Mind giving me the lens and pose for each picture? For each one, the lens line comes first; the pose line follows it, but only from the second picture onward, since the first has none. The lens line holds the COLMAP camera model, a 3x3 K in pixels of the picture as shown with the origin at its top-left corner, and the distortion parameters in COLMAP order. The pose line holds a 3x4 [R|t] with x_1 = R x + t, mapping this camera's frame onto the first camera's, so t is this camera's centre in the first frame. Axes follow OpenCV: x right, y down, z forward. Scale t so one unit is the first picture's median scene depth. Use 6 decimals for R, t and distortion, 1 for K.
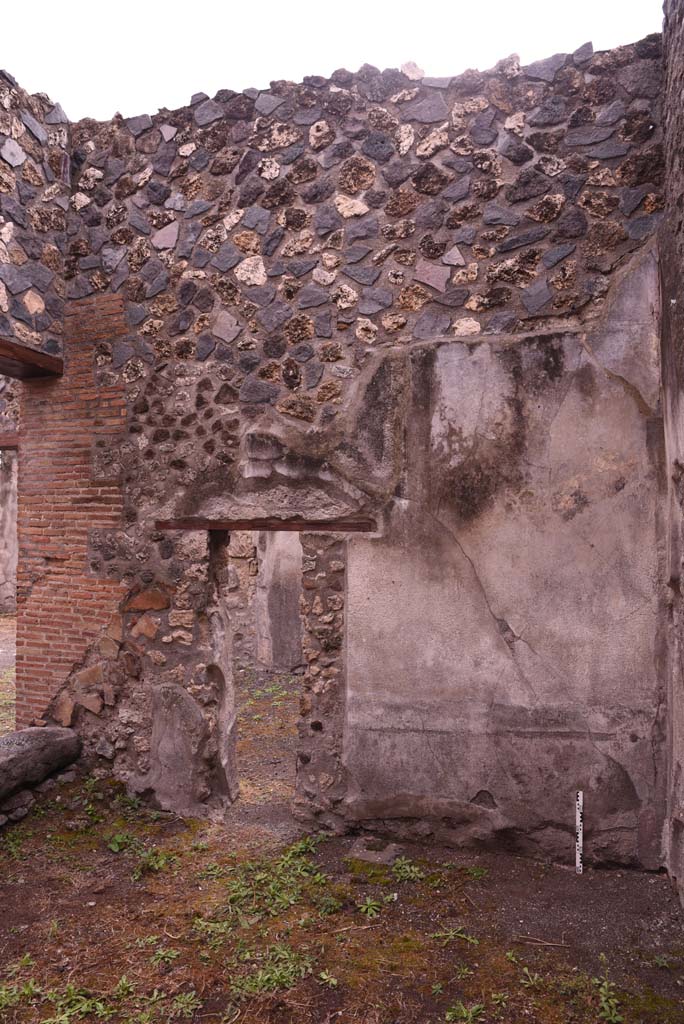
lens RADIAL K [[695.1, 0, 338.1], [0, 695.1, 514.3], [0, 0, 1]] dist [-0.133070, 0.091456]
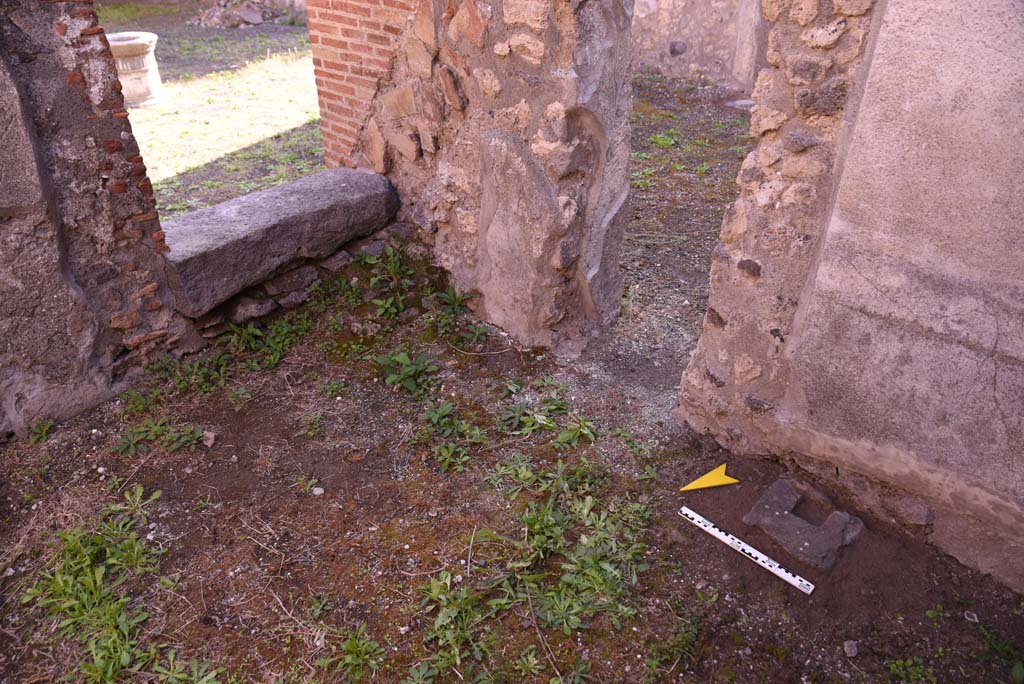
lens RADIAL K [[695.1, 0, 509.6], [0, 695.1, 346.1], [0, 0, 1]] dist [-0.133070, 0.091456]
pose [[0.896214, 0.246747, -0.368668, 0.008257], [0.014733, 0.814027, 0.580640, 0.068947], [0.443377, -0.525809, 0.725907, 0.540638]]
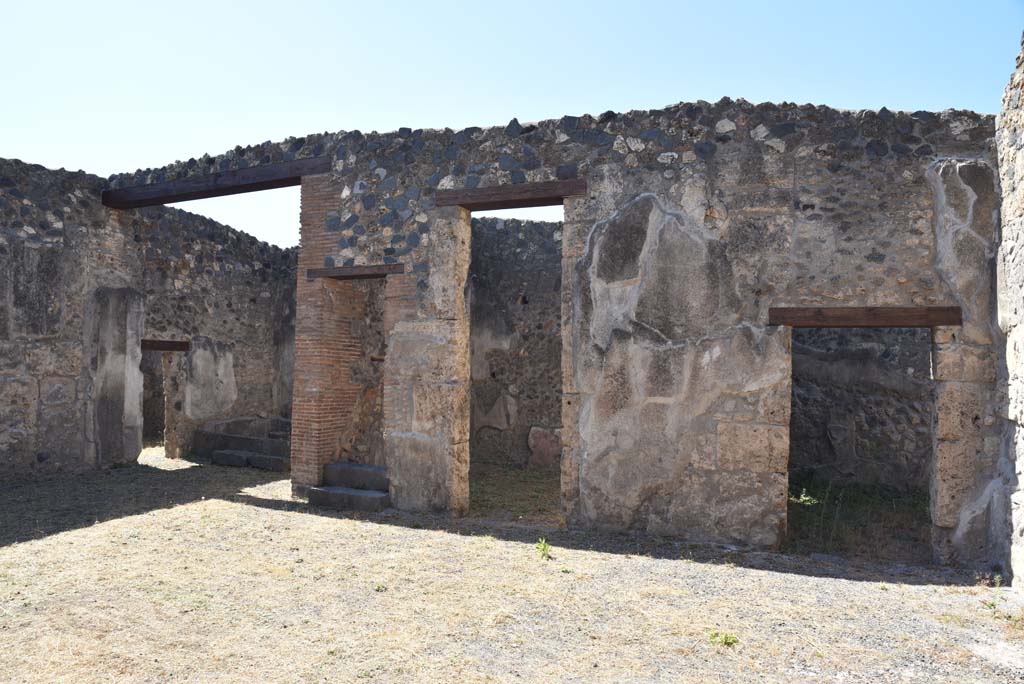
lens RADIAL K [[695.1, 0, 509.1], [0, 695.1, 352.8], [0, 0, 1]] dist [-0.133070, 0.091456]
pose [[0.098823, 0.022850, 0.994843, -2.676956], [-0.053247, 0.998426, -0.017643, 0.011333], [-0.993679, -0.051228, 0.099884, 0.370155]]
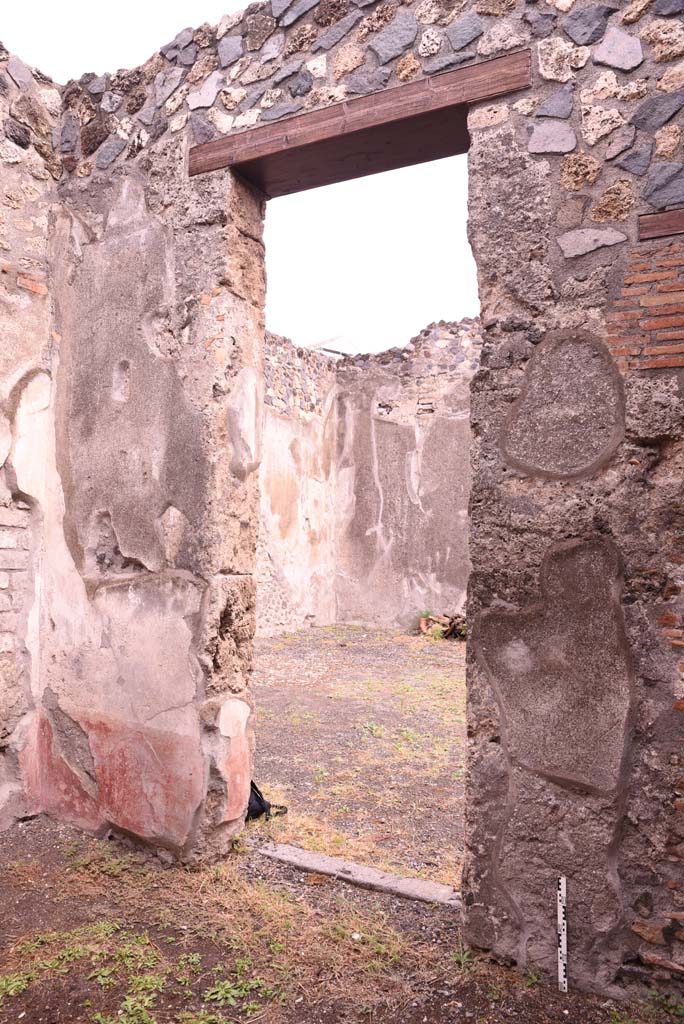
lens RADIAL K [[695.1, 0, 335.9], [0, 695.1, 511.4], [0, 0, 1]] dist [-0.133070, 0.091456]
pose [[-0.175990, -0.034746, -0.983778, 0.120121], [0.025603, 0.998877, -0.039860, 0.034616], [0.984059, -0.032203, -0.174903, 0.682124]]
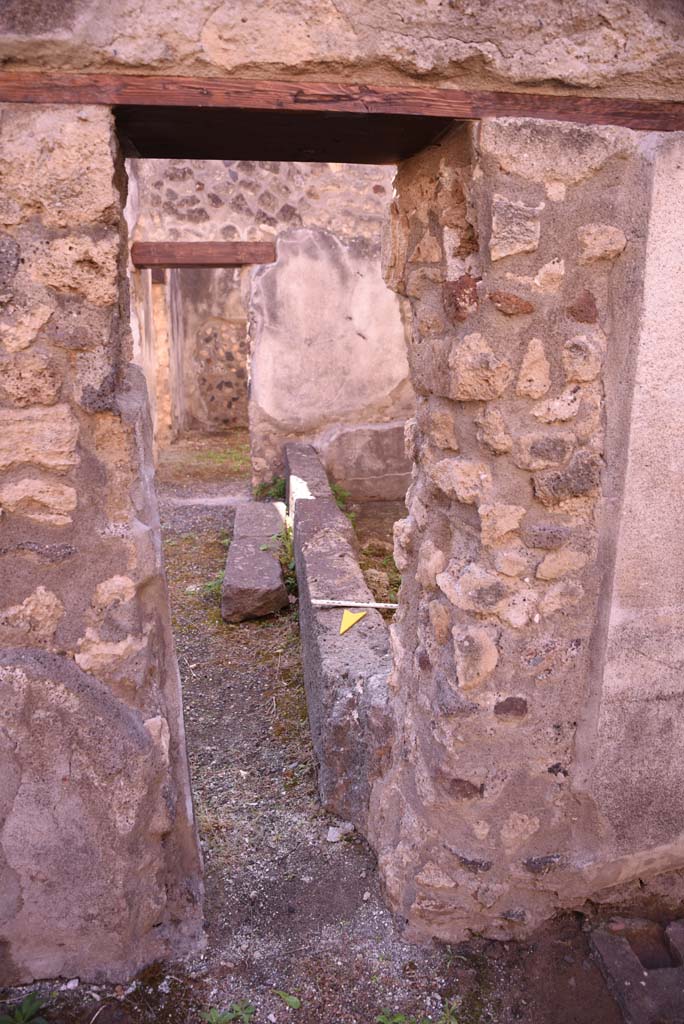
lens RADIAL K [[695.1, 0, 334.0], [0, 695.1, 510.1], [0, 0, 1]] dist [-0.133070, 0.091456]
pose [[0.912464, -0.106123, 0.395155, -0.243892], [-0.012972, 0.957789, 0.287178, 0.104459], [-0.408952, -0.267165, 0.872572, 0.744312]]
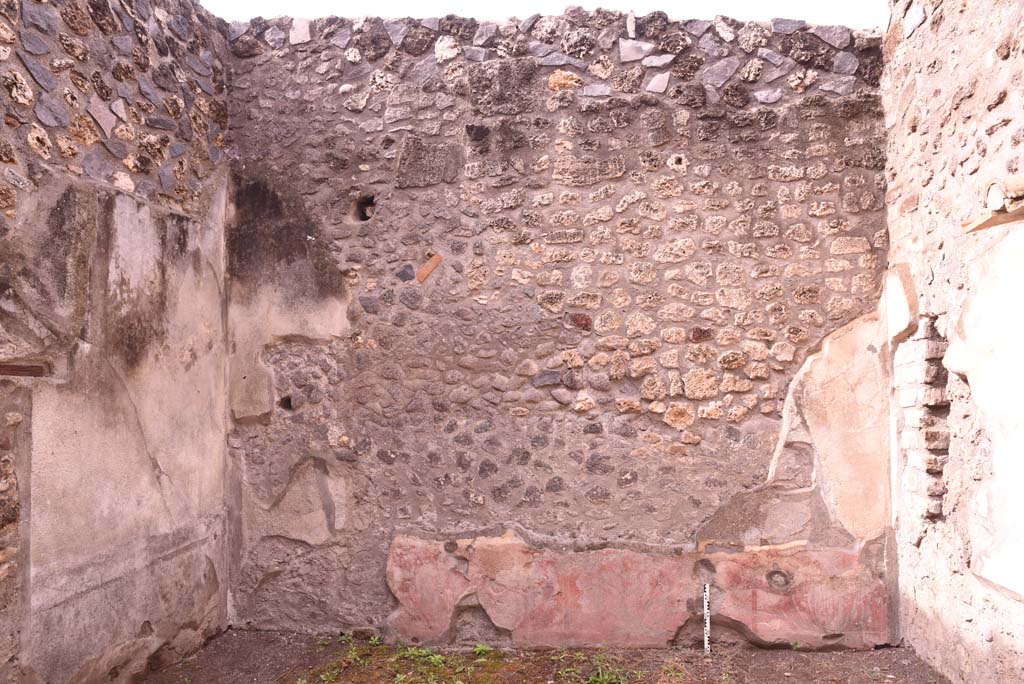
lens RADIAL K [[695.1, 0, 507.1], [0, 695.1, 352.4], [0, 0, 1]] dist [-0.133070, 0.091456]
pose [[-0.144770, 0.058688, 0.987723, -0.841504], [-0.010259, 0.998097, -0.060808, 0.038645], [-0.989412, -0.018936, -0.143892, 0.540387]]
